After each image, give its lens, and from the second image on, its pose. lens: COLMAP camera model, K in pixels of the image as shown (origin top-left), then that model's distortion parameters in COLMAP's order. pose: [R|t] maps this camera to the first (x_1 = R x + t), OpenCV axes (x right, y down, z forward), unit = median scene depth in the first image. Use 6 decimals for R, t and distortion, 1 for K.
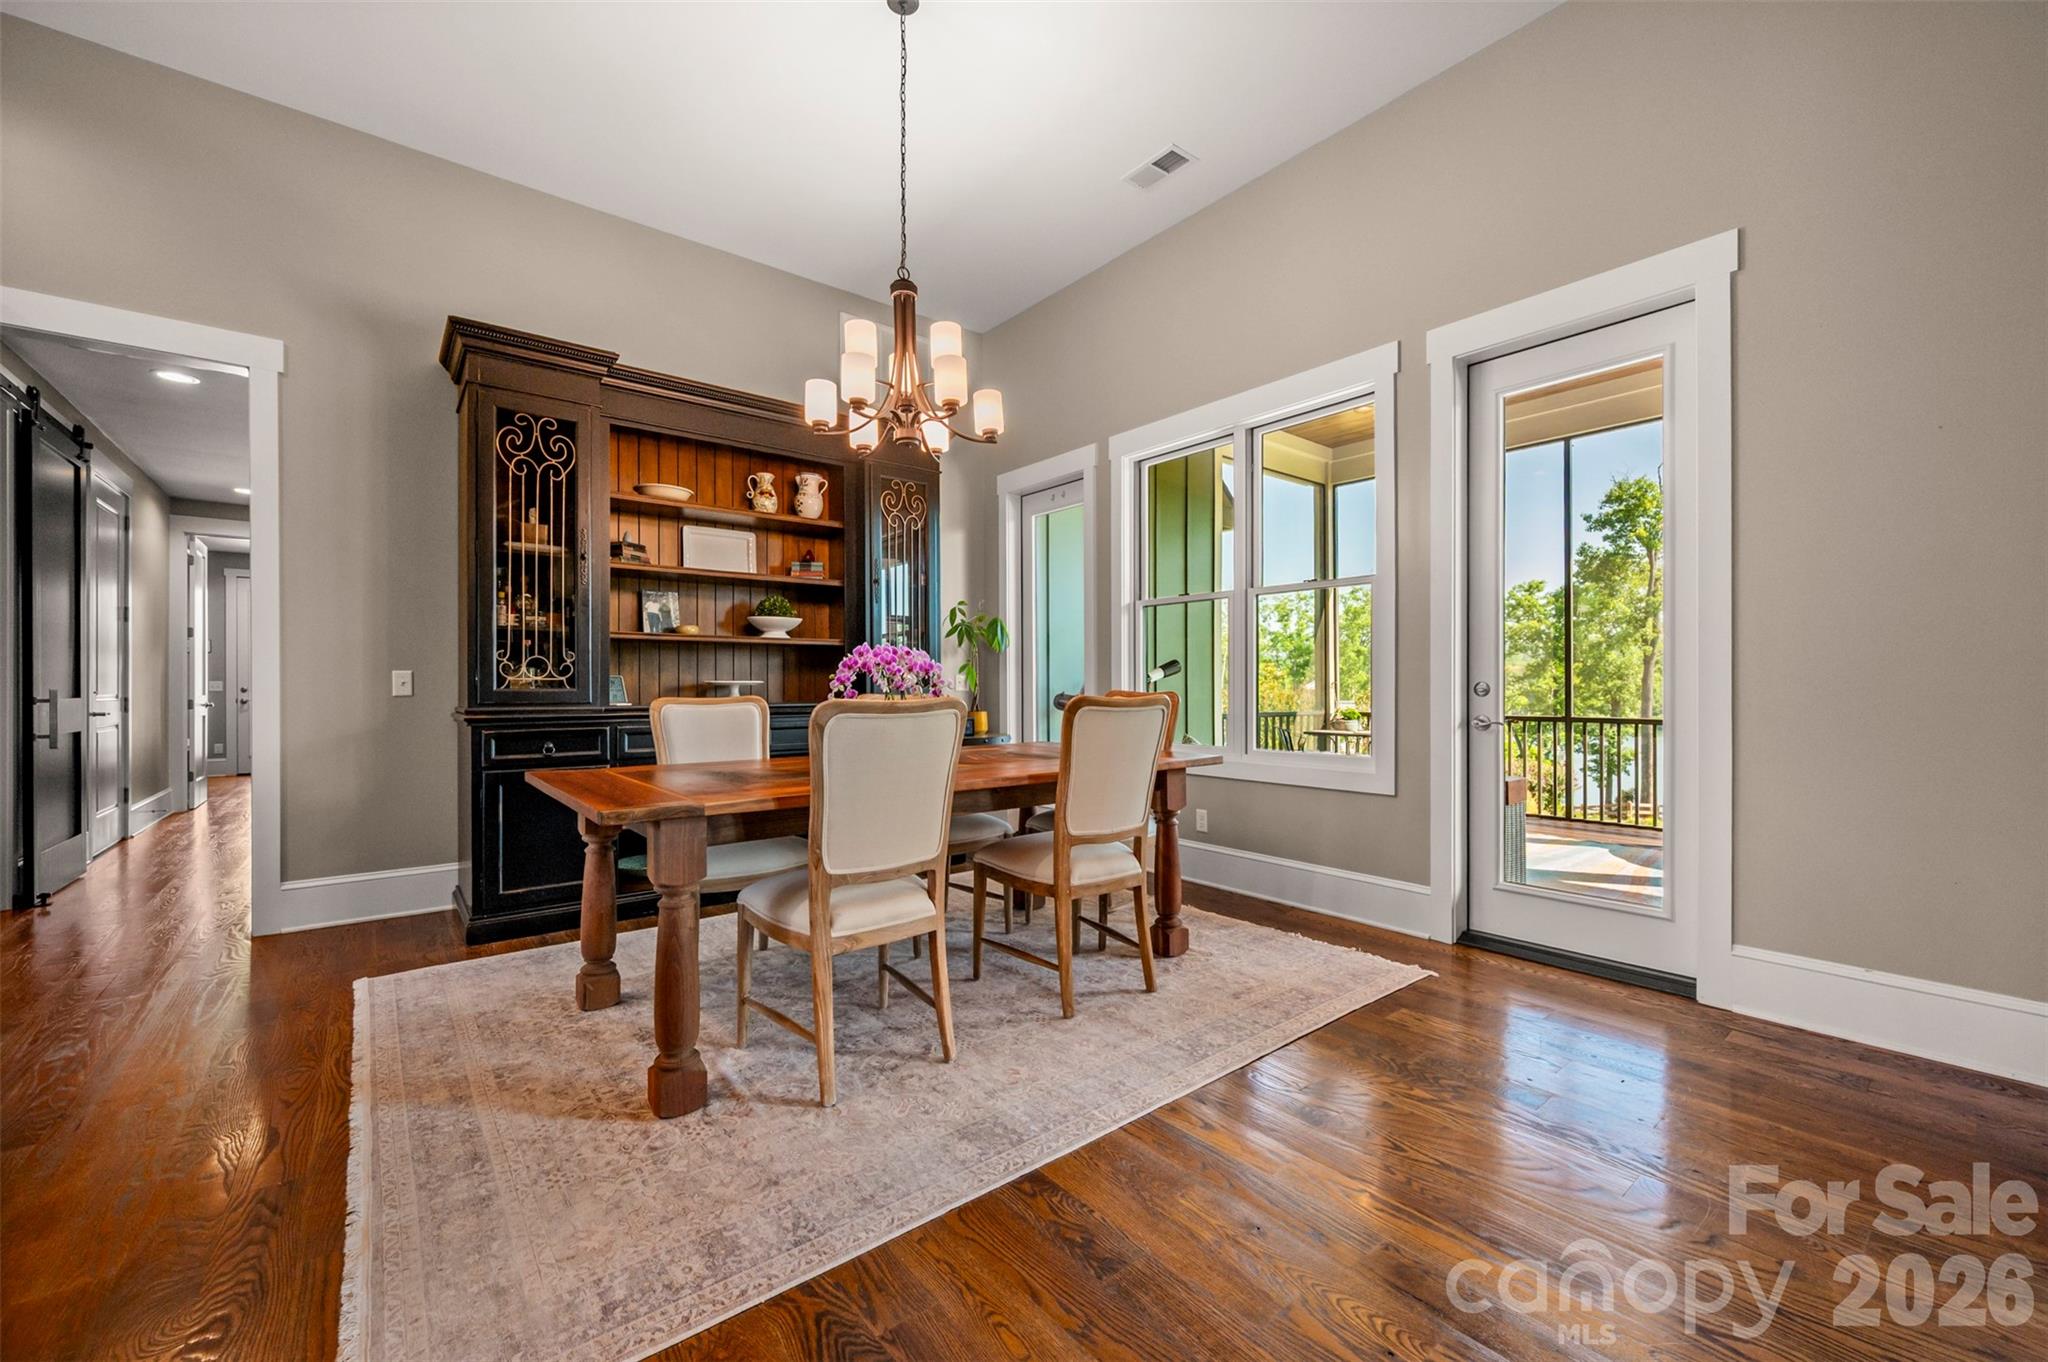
lens RADIAL K [[816.0, 0, 1028.3], [0, 816.0, 685.5], [0, 0, 1]] dist [-0.001130, -0.000513]
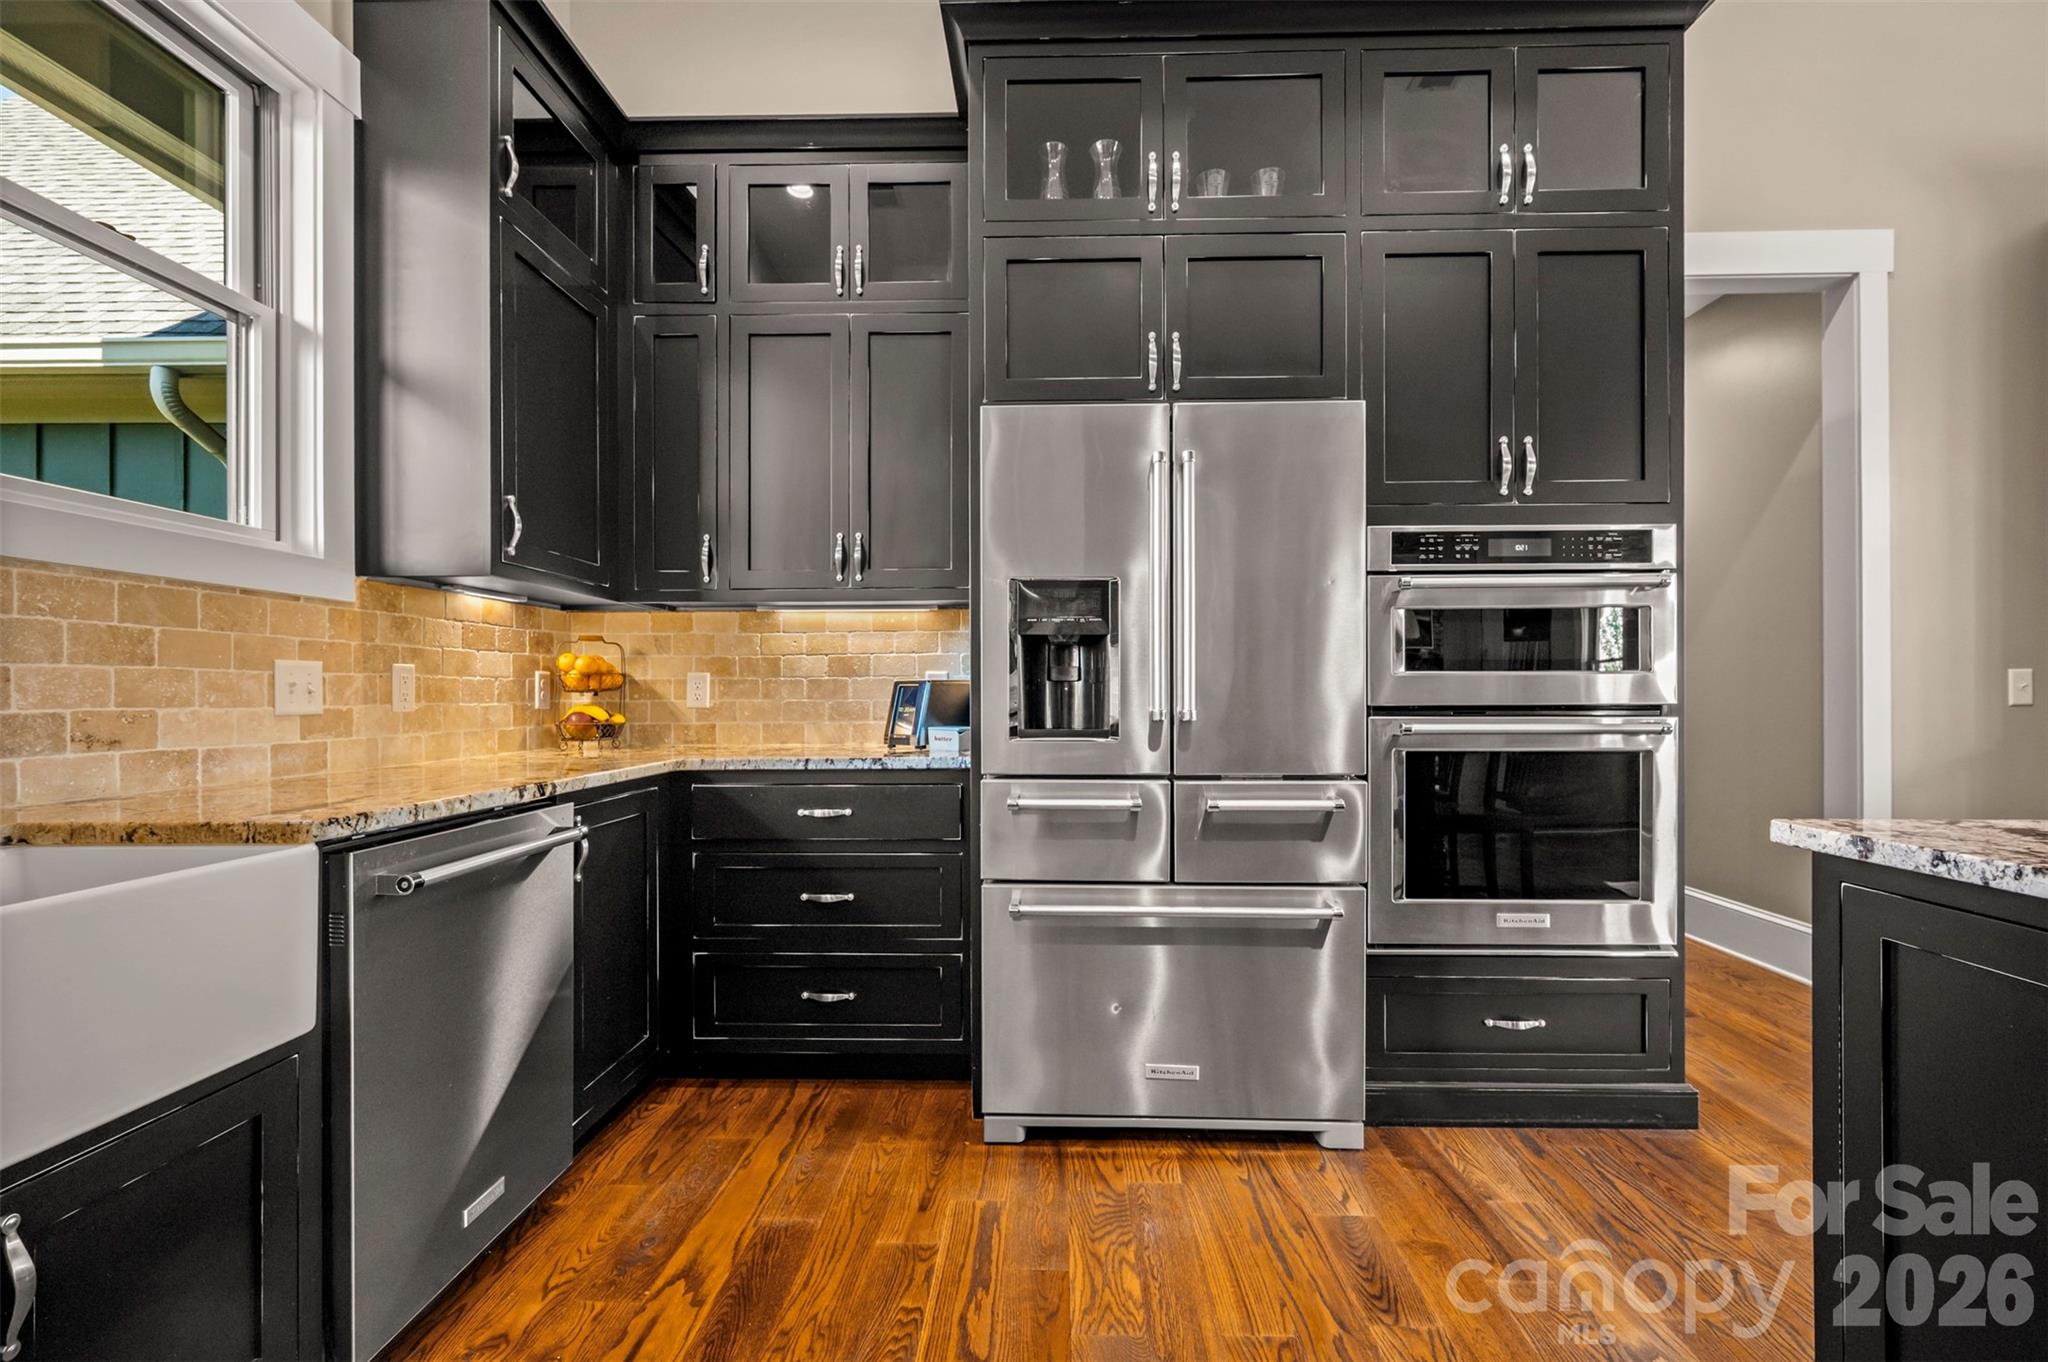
lens RADIAL K [[891.6, 0, 1034.9], [0, 891.6, 699.0], [0, 0, 1]] dist [0.000273, 0.000334]
pose [[0.761460, 0.004606, -0.648196, -0.768763], [0.000058, 0.999974, 0.007174, 0.001396], [0.648212, -0.005500, 0.761440, -0.106659]]
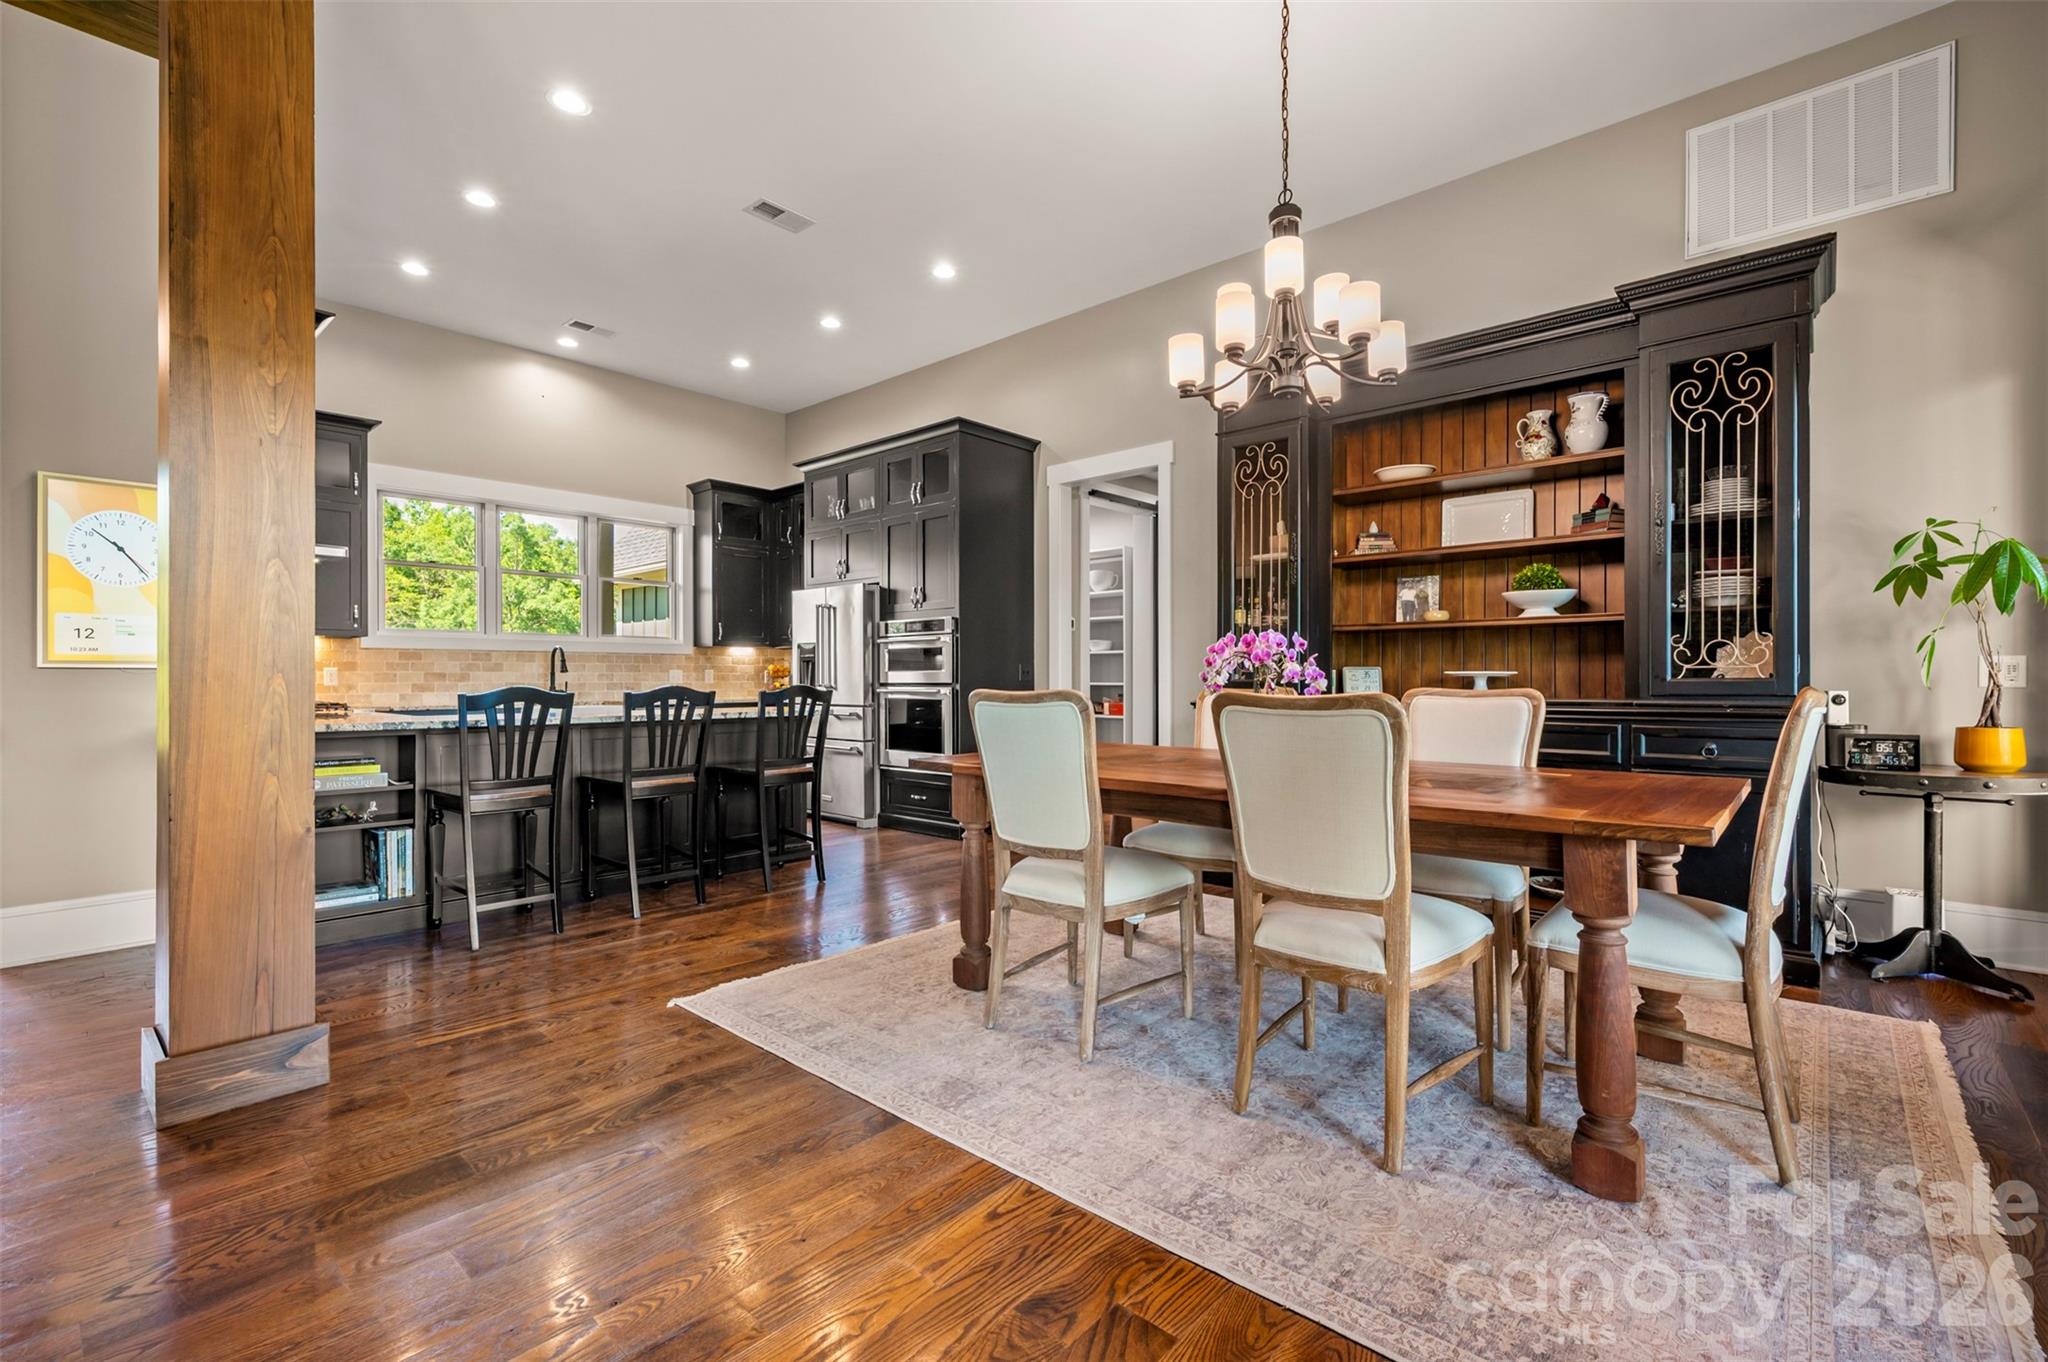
lens RADIAL K [[891.6, 0, 1033.4], [0, 891.6, 677.2], [0, 0, 1]] dist [0.000273, 0.000334]
pose [[0.160812, 0.001294, -0.986984, 0.483075], [0.001402, 0.999998, 0.001539, -0.001680], [0.986984, -0.001631, 0.160810, 0.387691]]
